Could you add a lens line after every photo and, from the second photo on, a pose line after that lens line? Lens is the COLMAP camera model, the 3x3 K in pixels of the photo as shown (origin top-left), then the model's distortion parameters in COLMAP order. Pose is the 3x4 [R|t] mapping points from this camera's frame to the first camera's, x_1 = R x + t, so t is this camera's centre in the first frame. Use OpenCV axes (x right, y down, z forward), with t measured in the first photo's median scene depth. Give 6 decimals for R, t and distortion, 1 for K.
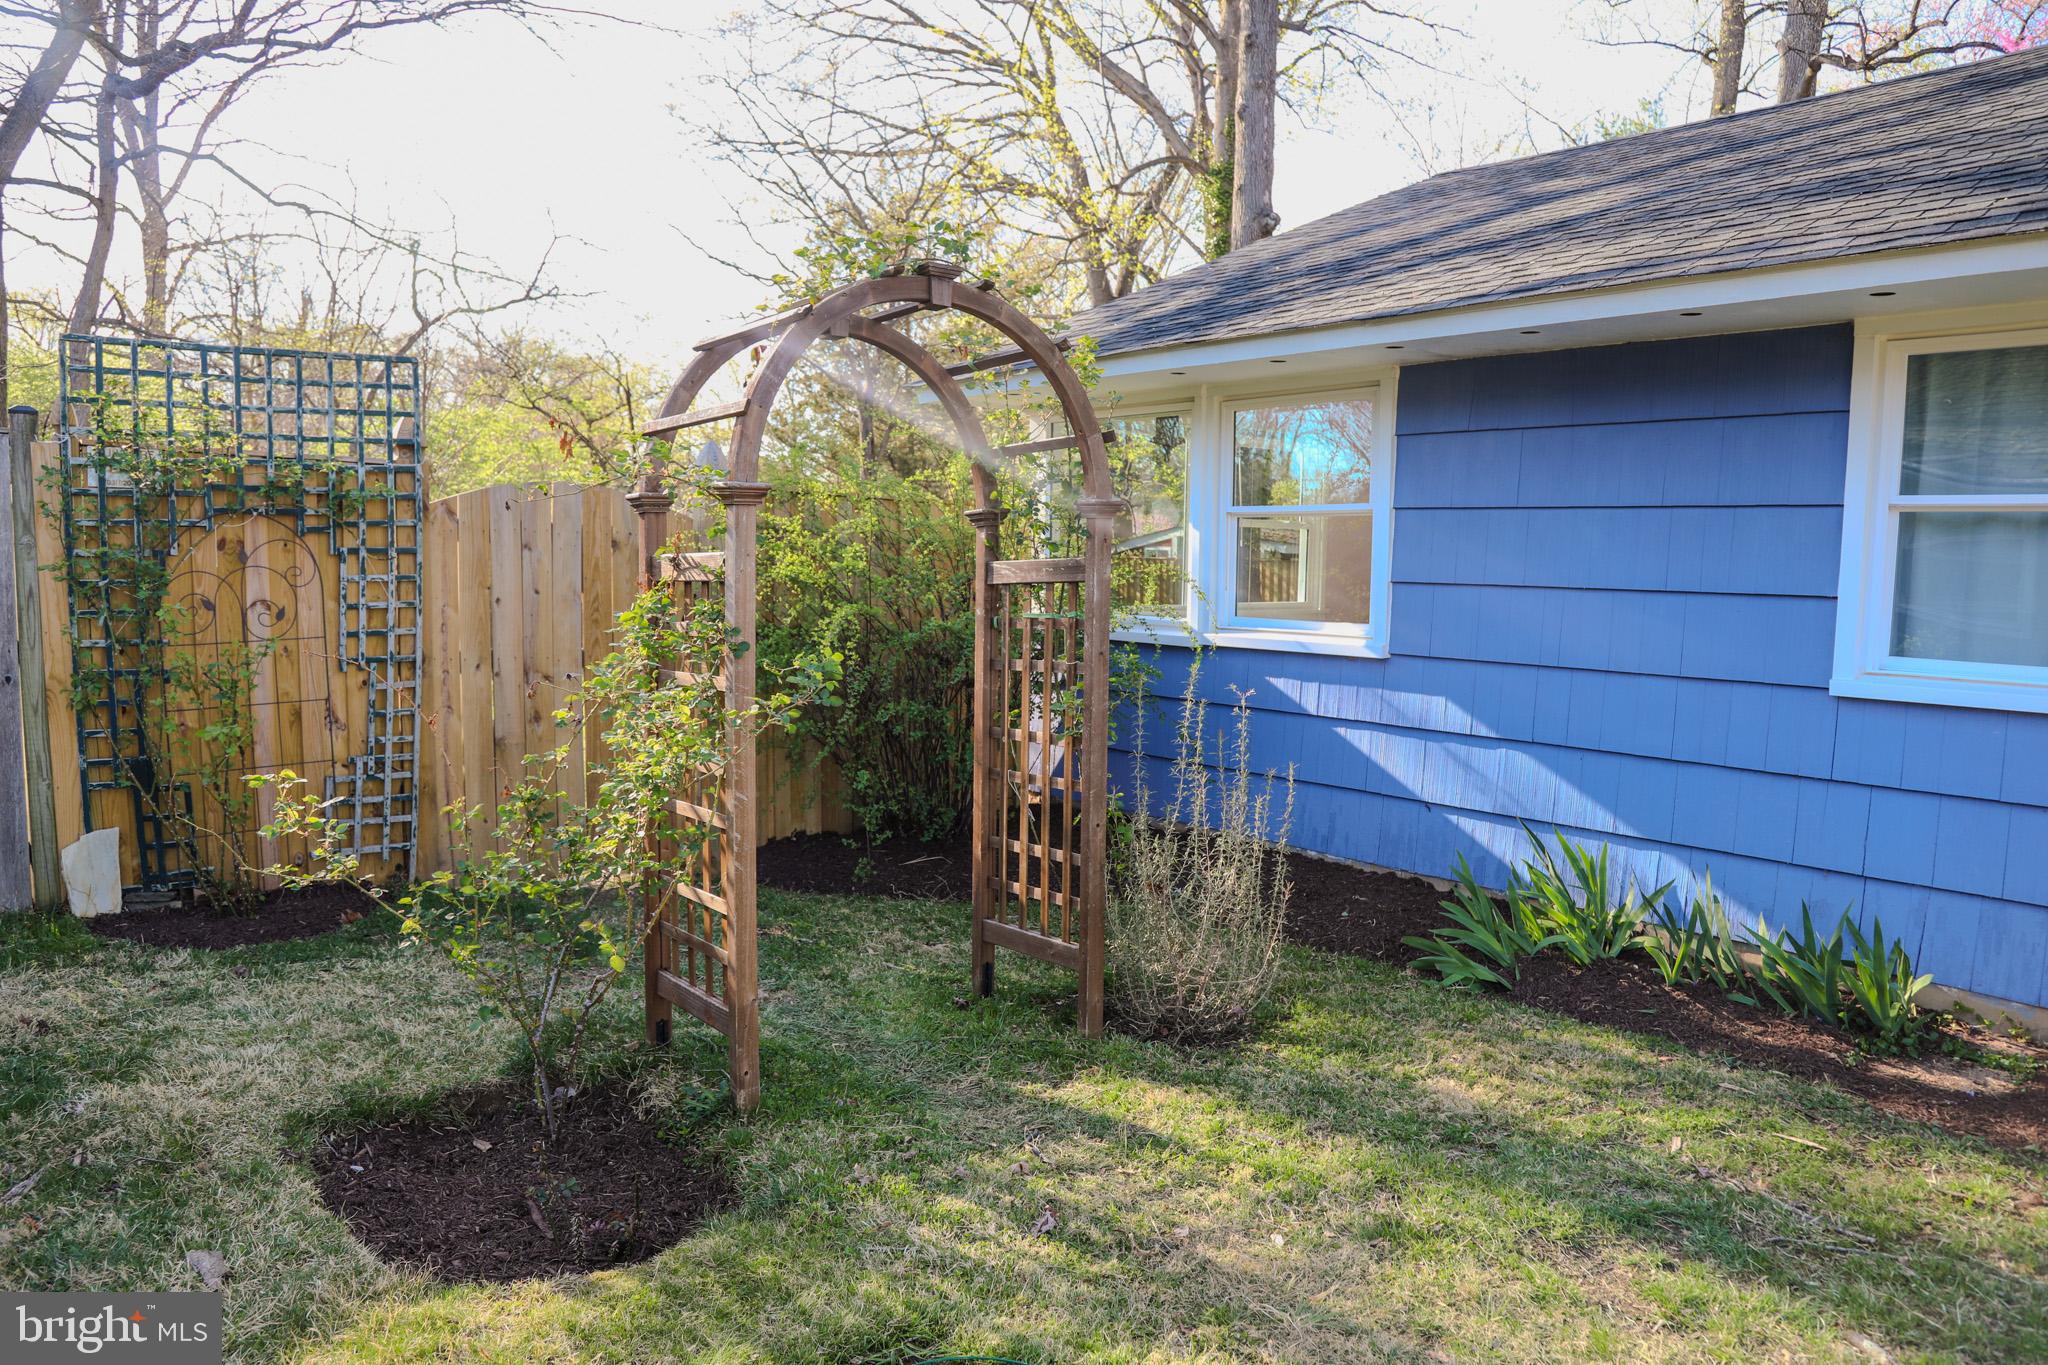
lens RADIAL K [[1520.5, 0, 1024.0], [0, 1520.5, 682.5], [0, 0, 1]] dist [-0.003386, 0.001085]
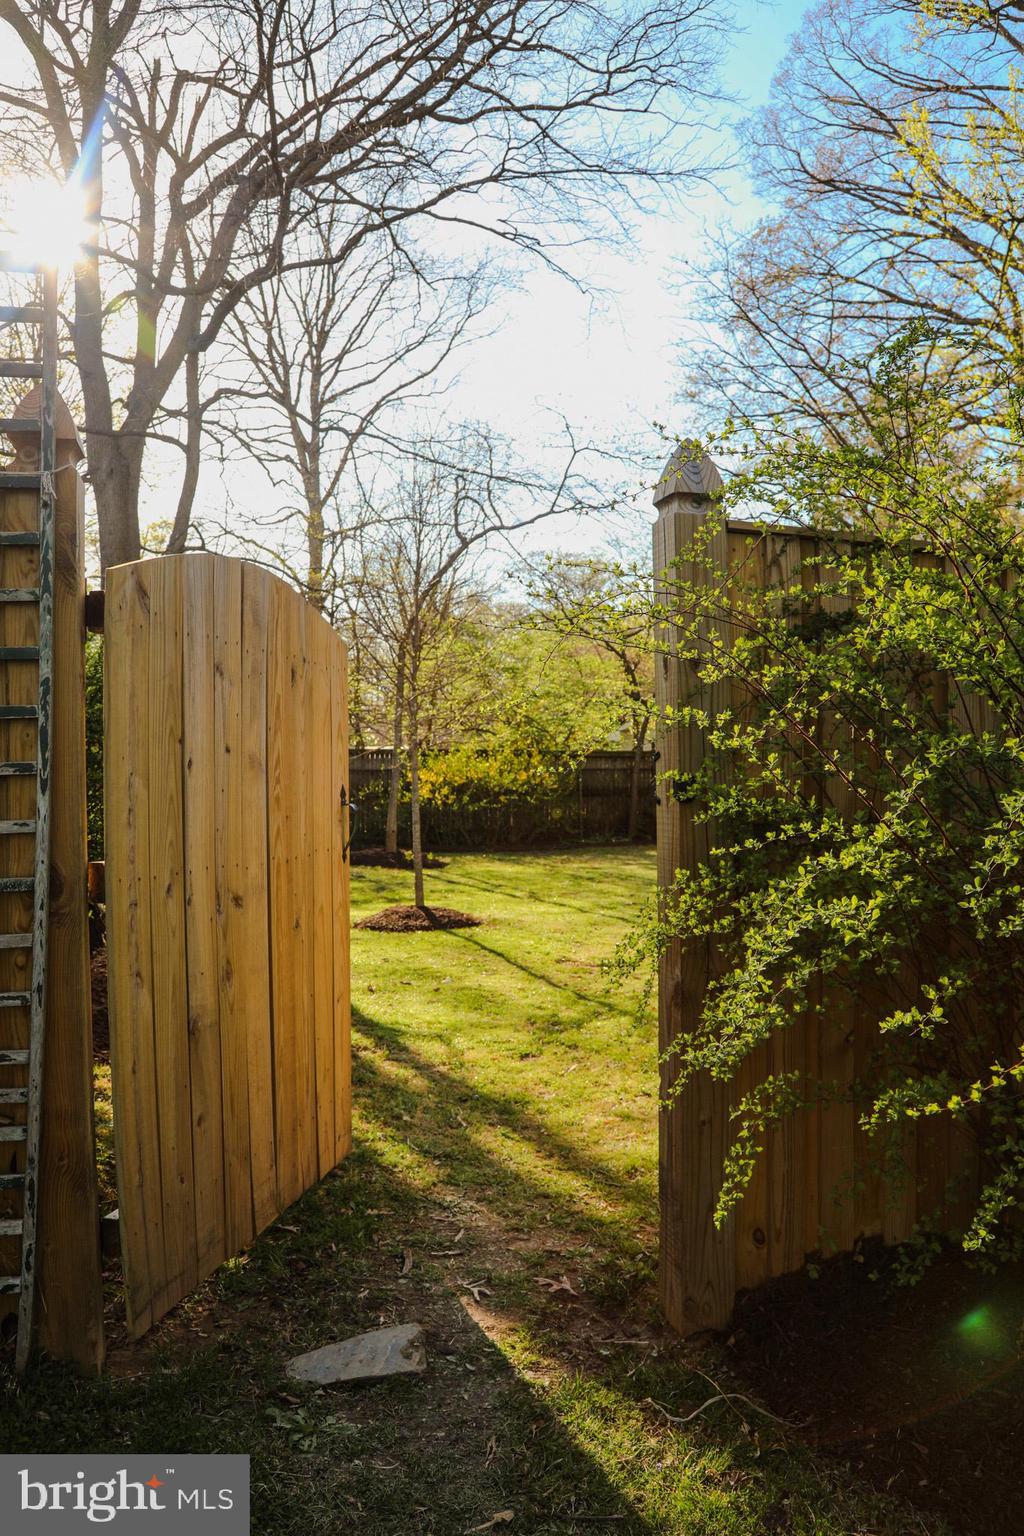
lens RADIAL K [[1140.4, 0, 512.0], [0, 1140.4, 768.0], [0, 0, 1]] dist [-0.003386, 0.001085]
pose [[0.923953, -0.026078, -0.381616, -0.111812], [-0.001804, 0.997365, -0.072524, -0.022382], [0.382501, 0.067697, 0.921472, 0.621618]]
